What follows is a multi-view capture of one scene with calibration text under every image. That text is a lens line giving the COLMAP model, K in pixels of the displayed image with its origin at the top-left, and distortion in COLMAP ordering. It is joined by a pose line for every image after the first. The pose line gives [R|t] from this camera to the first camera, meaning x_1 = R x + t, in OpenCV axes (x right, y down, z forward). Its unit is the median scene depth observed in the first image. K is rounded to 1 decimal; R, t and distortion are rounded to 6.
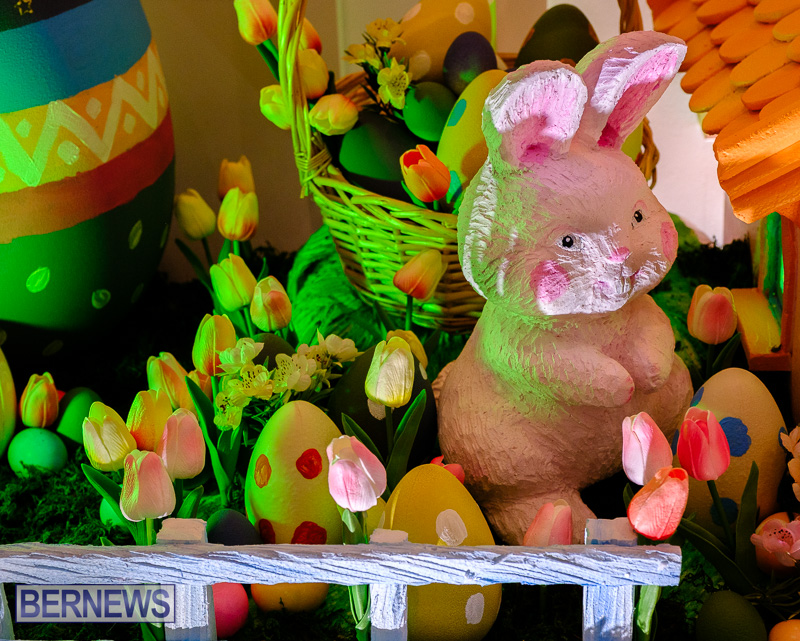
lens RADIAL K [[1588.9, 0, 400.3], [0, 1588.9, 335.9], [0, 0, 1]] dist [0.000120, -0.167279]
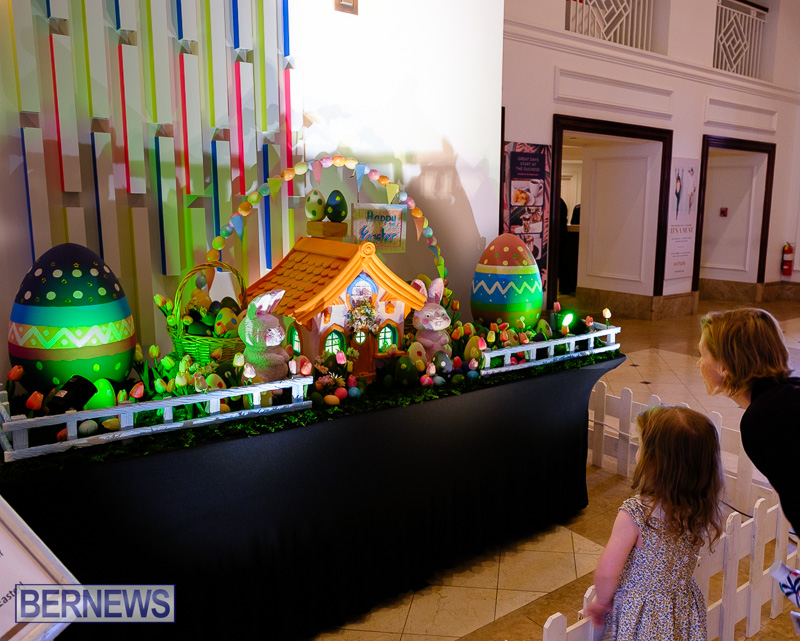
lens RADIAL K [[692.5, 0, 490.2], [0, 692.5, 322.1], [0, 0, 1]] dist [-0.006818, -0.021301]
pose [[0.711259, -0.065433, 0.699878, -0.894790], [0.249948, 0.954130, -0.164809, 0.435078], [-0.656990, 0.292155, 0.694989, -0.942073]]
